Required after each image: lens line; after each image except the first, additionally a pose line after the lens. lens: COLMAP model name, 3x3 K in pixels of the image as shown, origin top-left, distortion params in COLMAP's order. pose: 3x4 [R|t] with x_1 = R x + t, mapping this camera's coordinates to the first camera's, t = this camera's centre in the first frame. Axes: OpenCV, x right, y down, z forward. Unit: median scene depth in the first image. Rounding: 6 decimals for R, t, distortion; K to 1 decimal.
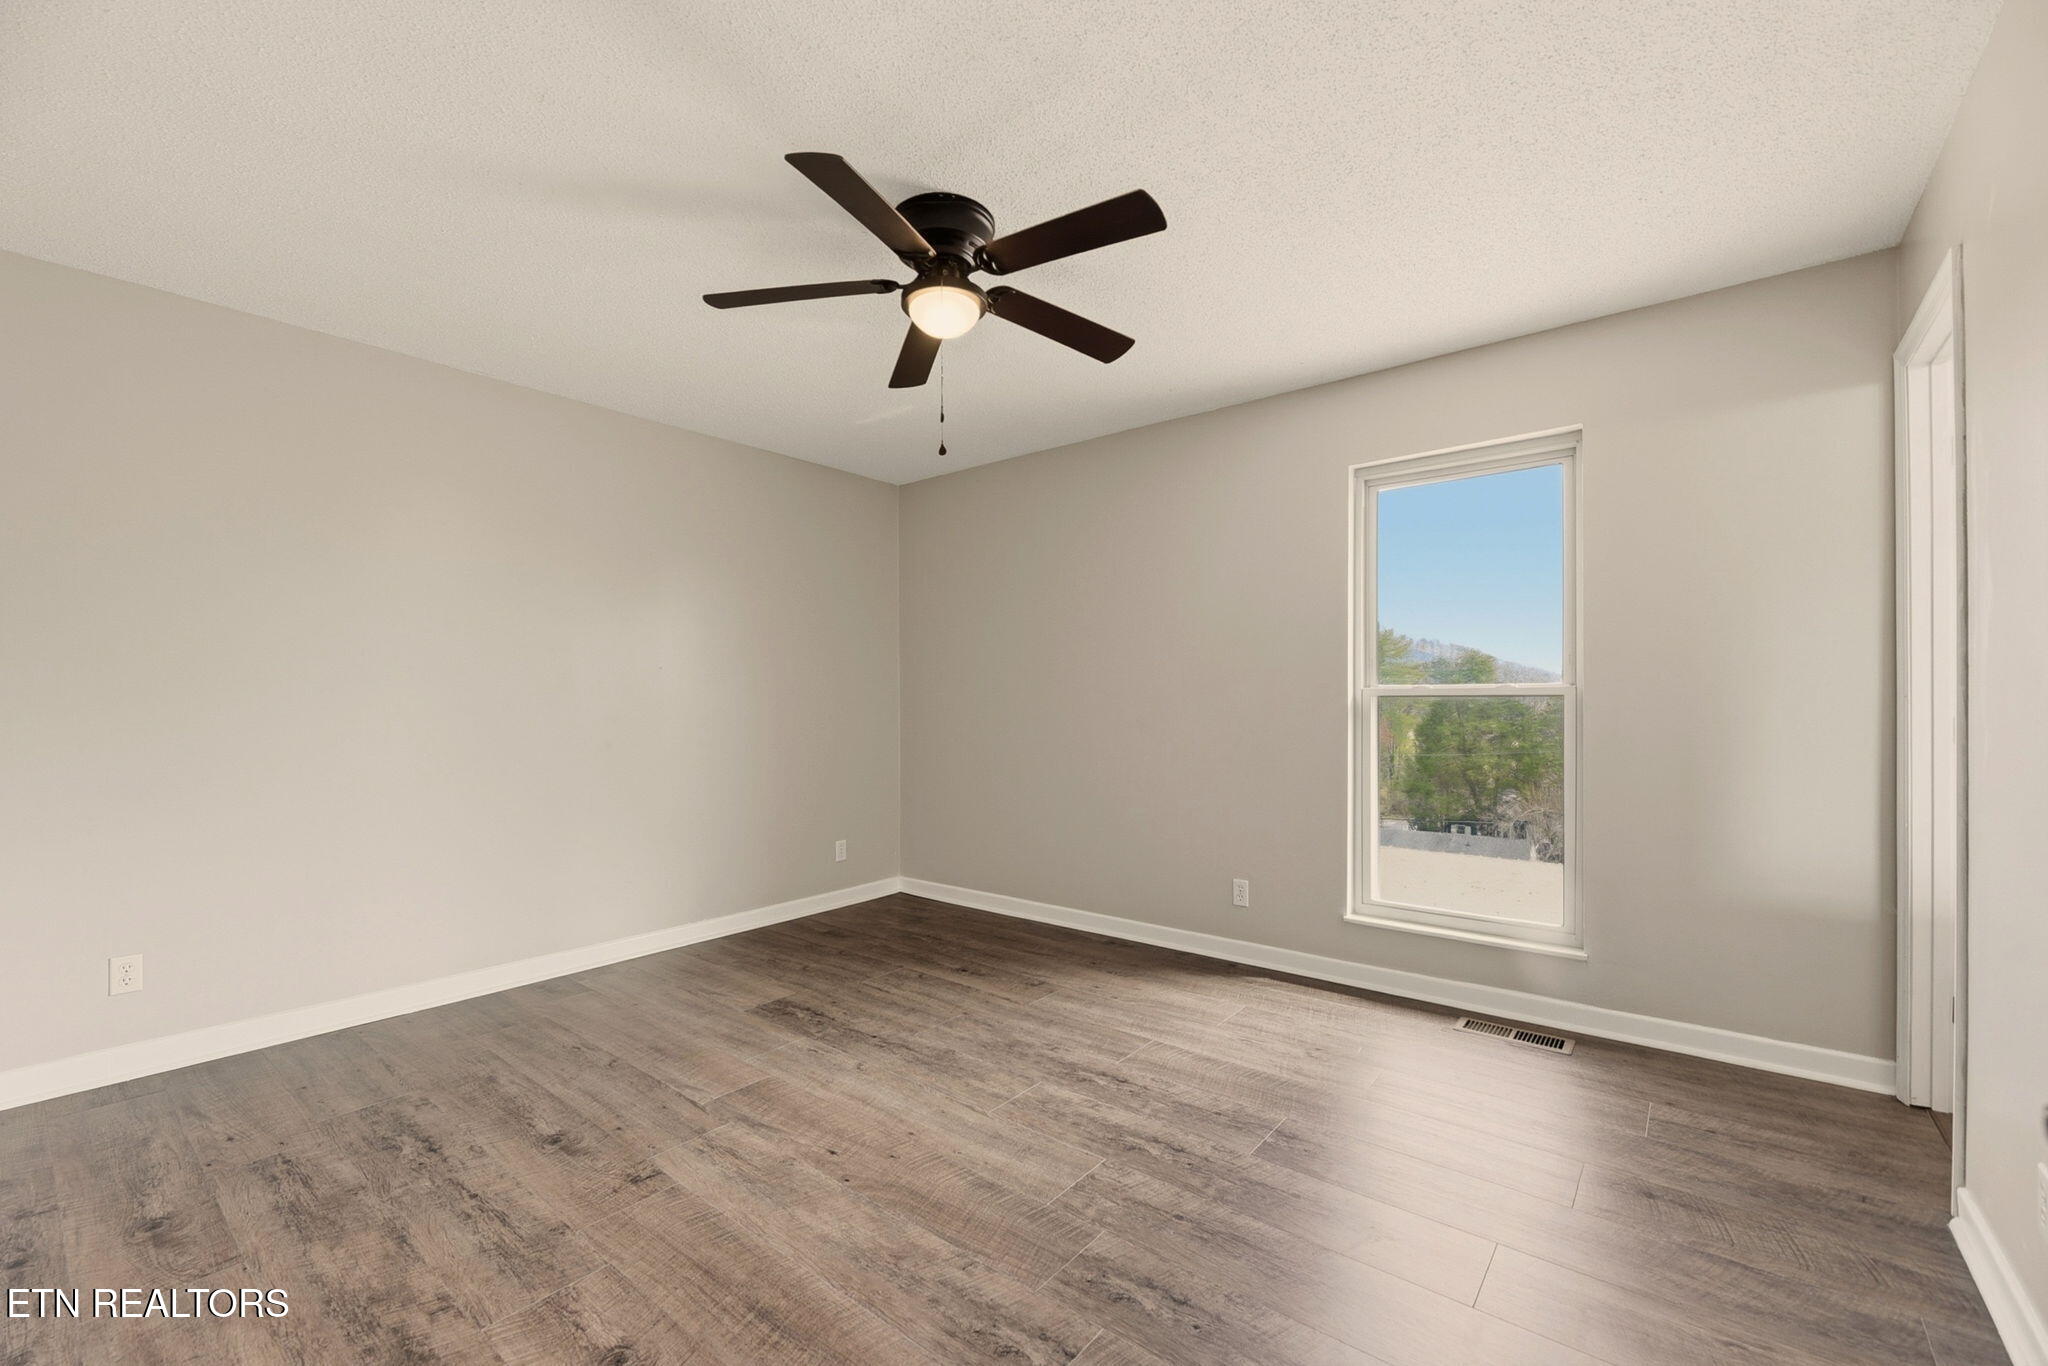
lens RADIAL K [[846.1, 0, 1016.4], [0, 846.1, 699.6], [0, 0, 1]] dist [-0.001793, -0.000305]
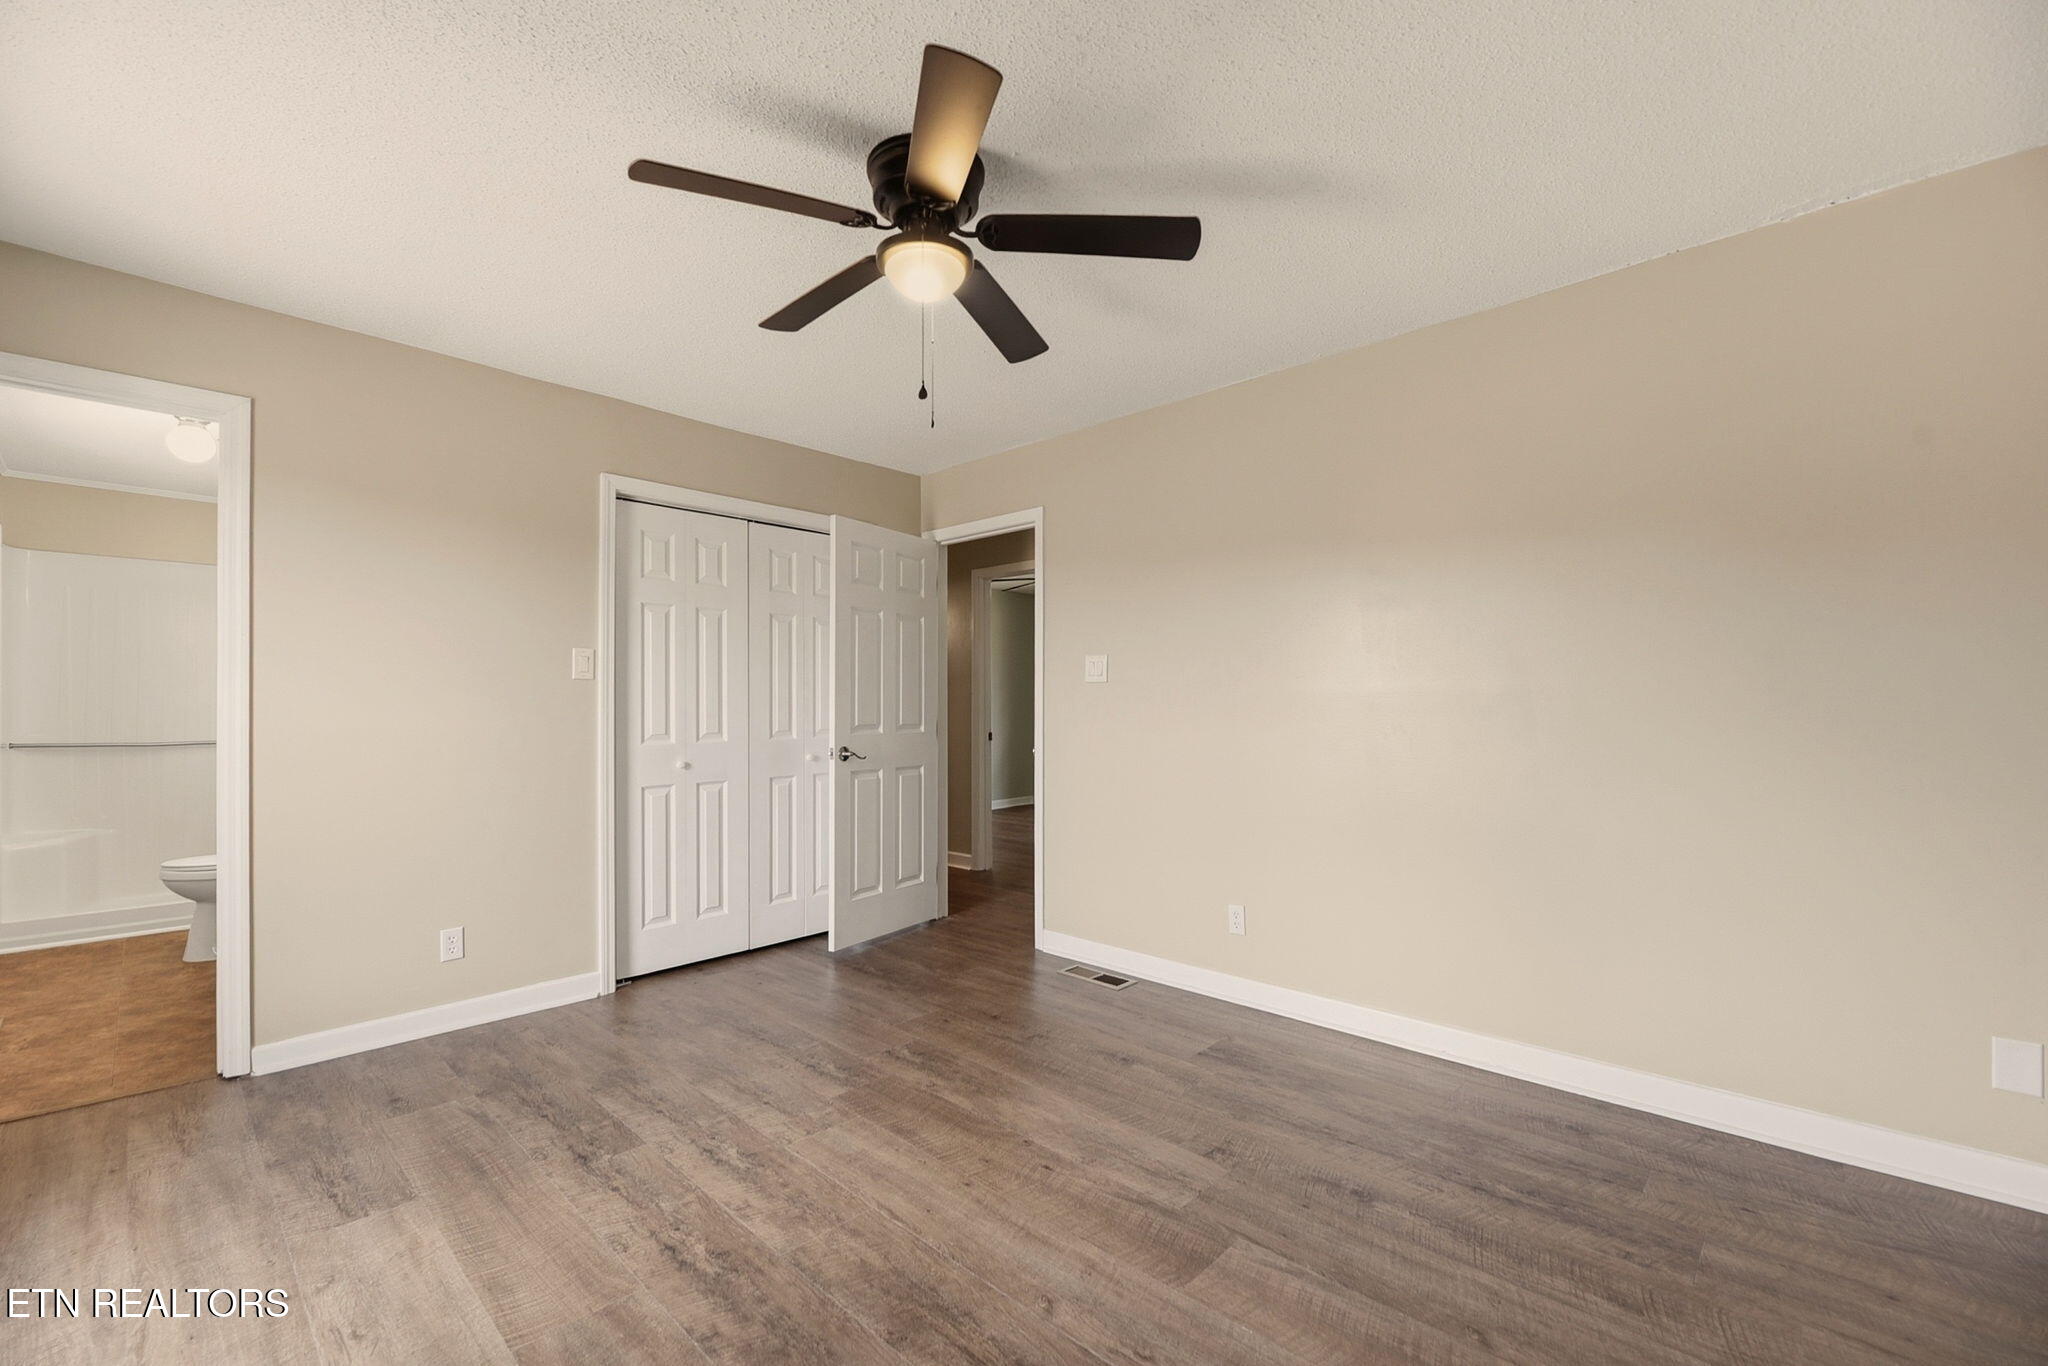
lens RADIAL K [[846.1, 0, 1016.4], [0, 846.1, 699.6], [0, 0, 1]] dist [-0.001793, -0.000305]
pose [[-0.997110, 0.007017, 0.075650, -0.251964], [0.006301, 0.999933, -0.009704, 0.000004], [-0.075713, -0.009199, -0.997087, 1.927302]]
